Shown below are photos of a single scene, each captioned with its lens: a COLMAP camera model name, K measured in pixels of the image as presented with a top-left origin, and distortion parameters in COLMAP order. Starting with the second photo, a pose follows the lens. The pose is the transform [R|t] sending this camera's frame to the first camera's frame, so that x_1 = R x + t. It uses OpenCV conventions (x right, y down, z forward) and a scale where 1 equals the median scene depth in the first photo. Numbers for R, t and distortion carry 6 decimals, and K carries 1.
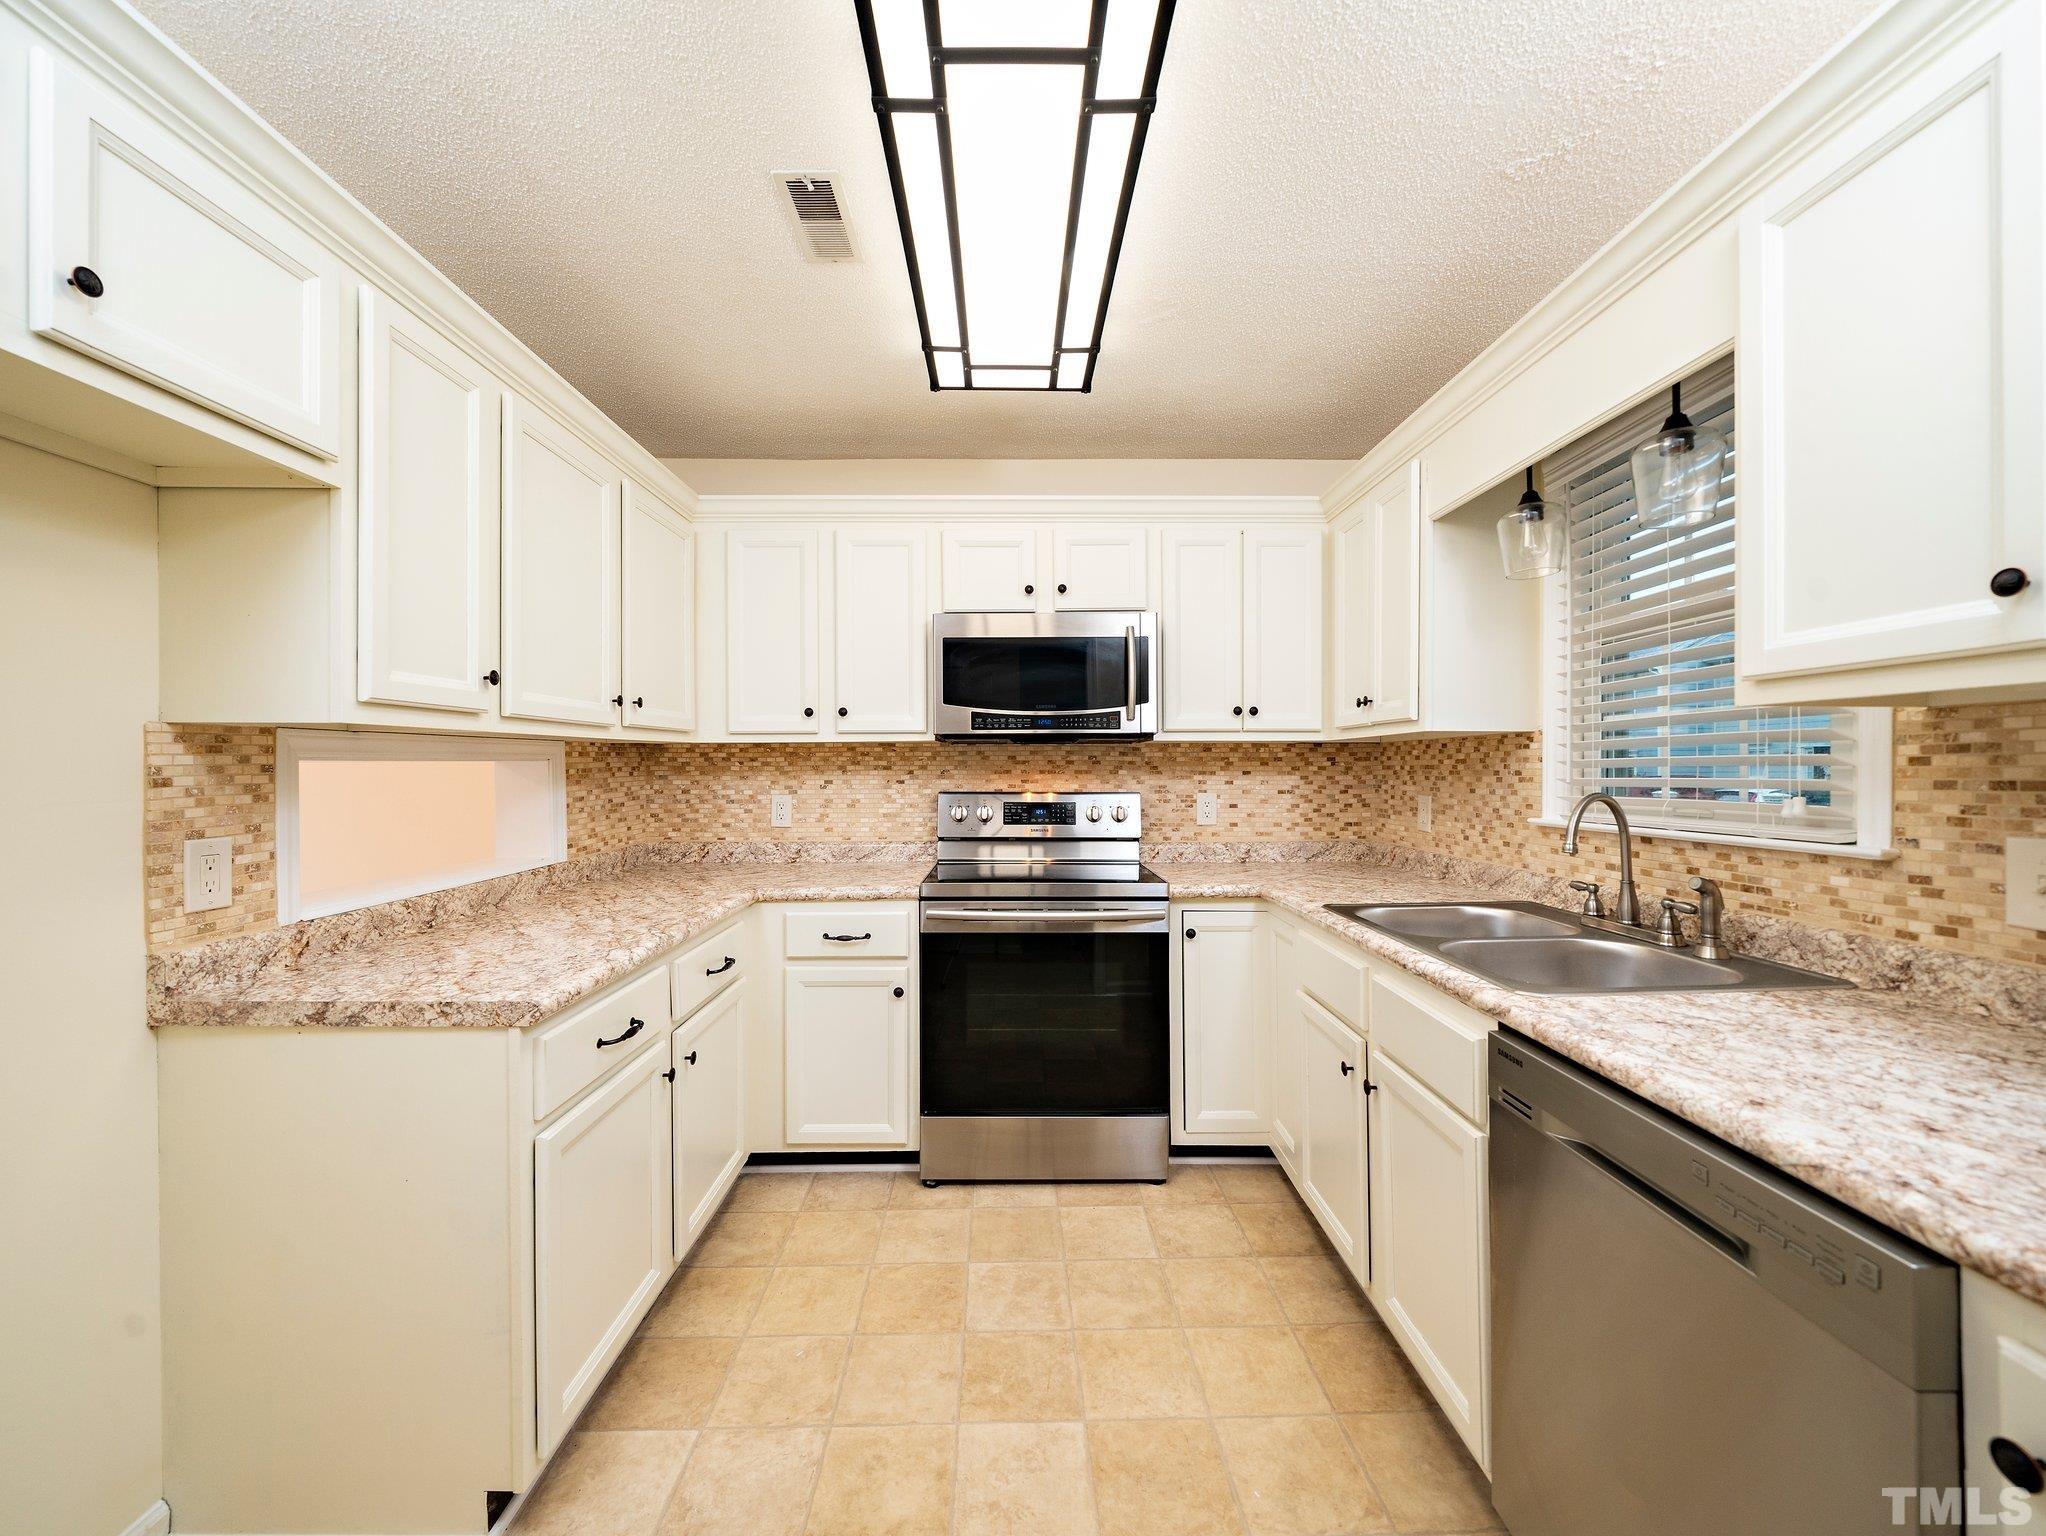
lens RADIAL K [[801.5, 0, 1018.6], [0, 801.5, 766.9], [0, 0, 1]] dist [-0.005868, -0.000128]
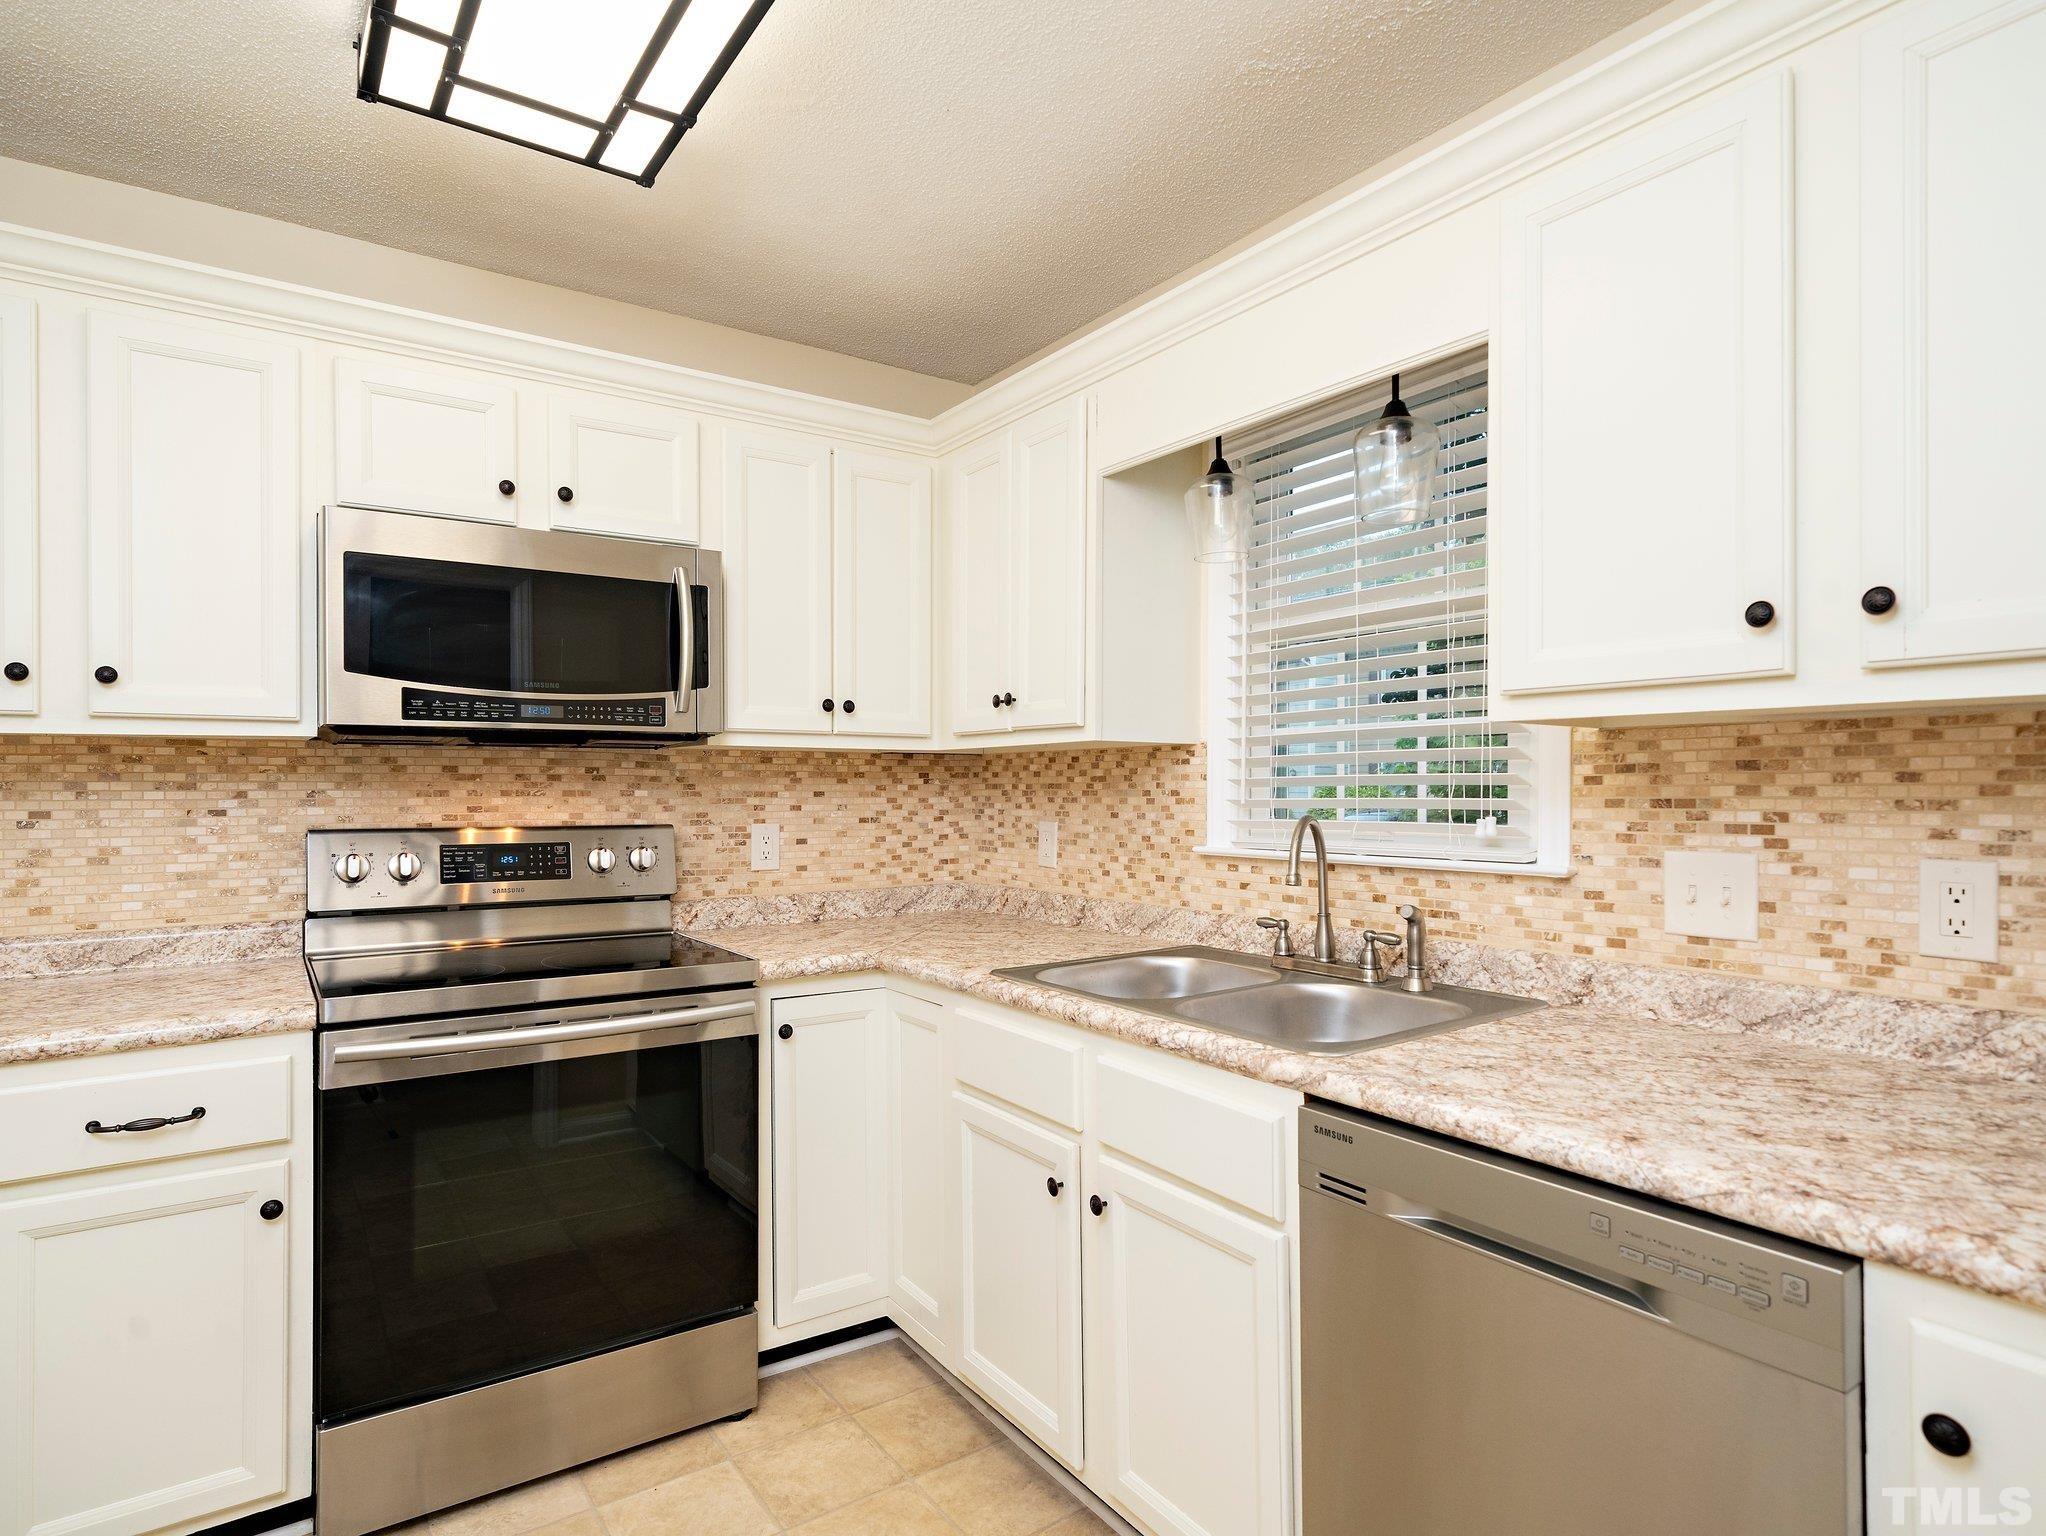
lens RADIAL K [[1120.8, 0, 1019.6], [0, 1120.8, 783.7], [0, 0, 1]] dist [0.002094, -0.000080]
pose [[0.828763, 0.002164, 0.559596, -0.180607], [-0.001205, 0.999997, -0.002083, 0.000513], [-0.559599, 0.001052, 0.828763, 0.124216]]
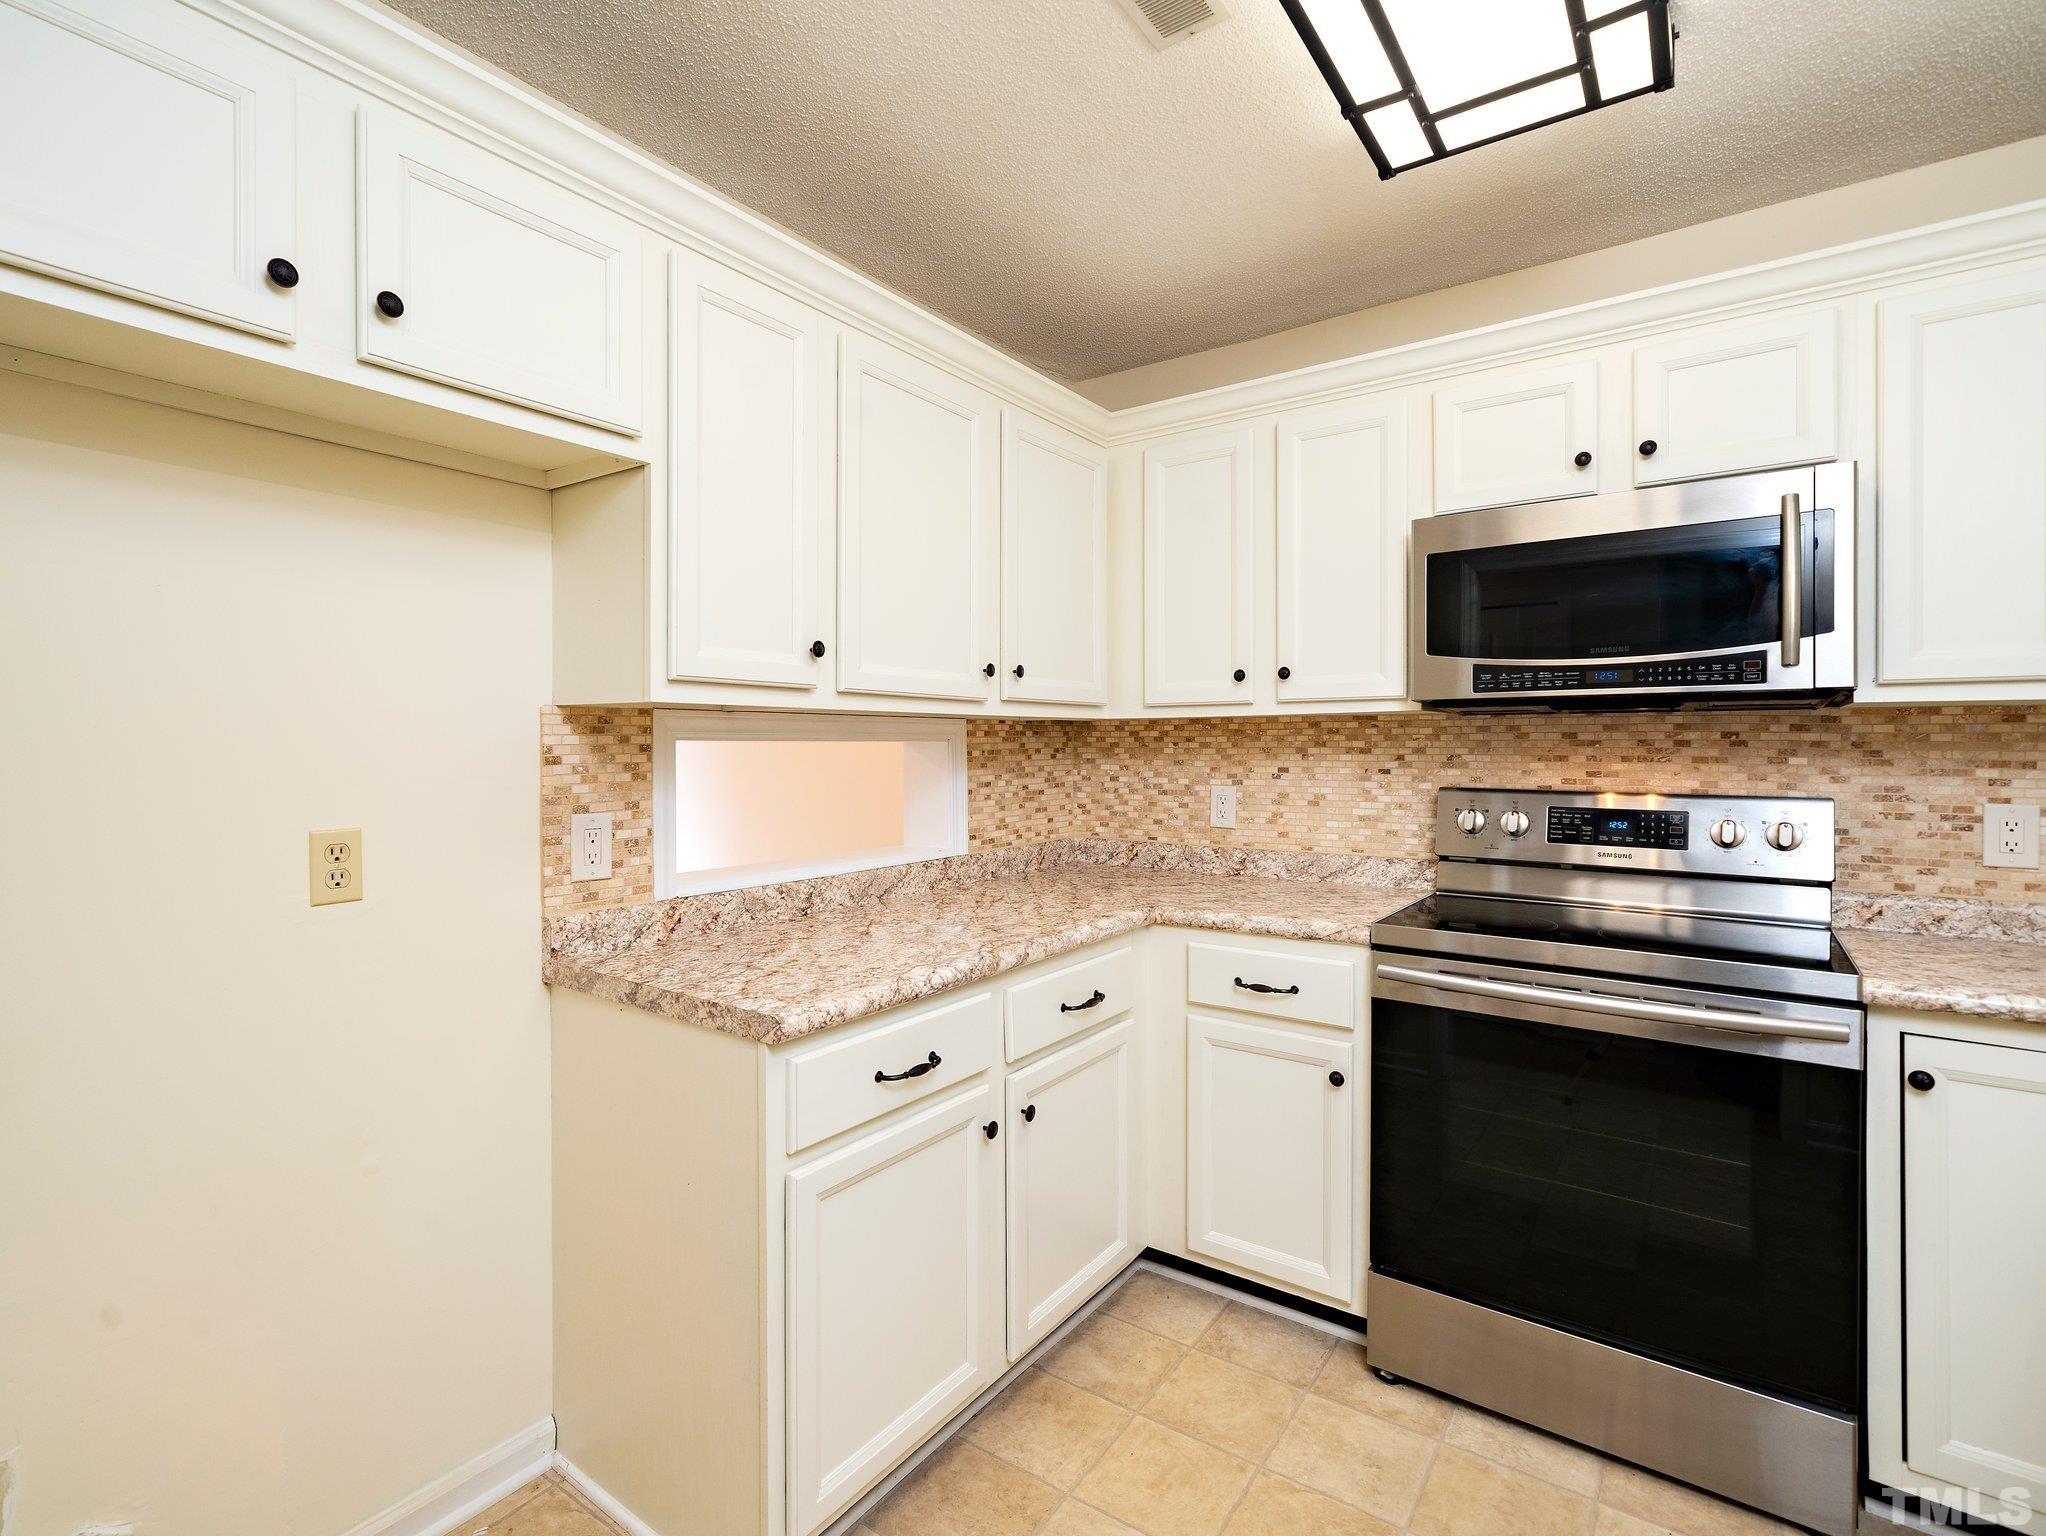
lens RADIAL K [[984.1, 0, 1009.4], [0, 984.1, 752.5], [0, 0, 1]] dist [0.000063, 0.001417]
pose [[0.802093, 0.006469, -0.597165, 0.146746], [-0.004559, 0.999979, 0.004709, -0.000308], [0.597182, -0.001055, 0.802105, 0.183351]]
